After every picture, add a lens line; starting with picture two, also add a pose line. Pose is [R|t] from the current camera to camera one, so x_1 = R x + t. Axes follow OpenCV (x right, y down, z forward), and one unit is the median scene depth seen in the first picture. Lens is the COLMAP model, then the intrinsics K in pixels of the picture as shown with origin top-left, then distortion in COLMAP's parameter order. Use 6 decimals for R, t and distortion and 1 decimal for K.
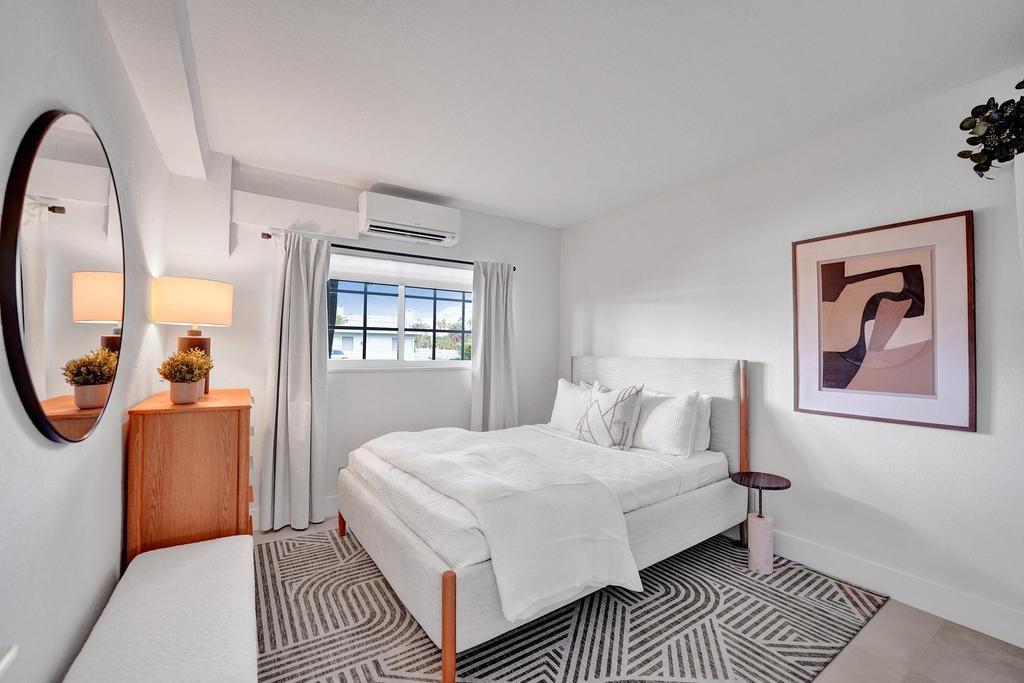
lens RADIAL K [[421.6, 0, 508.9], [0, 421.6, 339.3], [0, 0, 1]] dist [-0.021959, 0.000179]
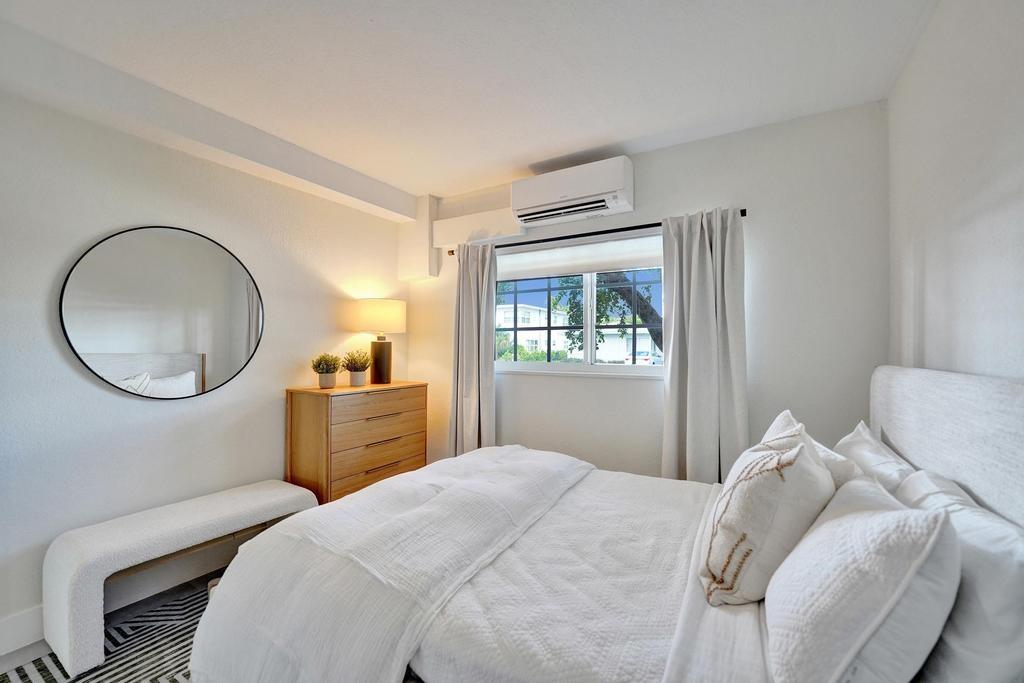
lens RADIAL K [[438.9, 0, 512.0], [0, 438.9, 341.5], [0, 0, 1]] dist [-0.003231, -0.000140]
pose [[0.416606, -0.016509, -0.908937, 0.541582], [0.020131, 0.999757, -0.008931, 0.010388], [0.908864, -0.014577, 0.416837, 0.594106]]
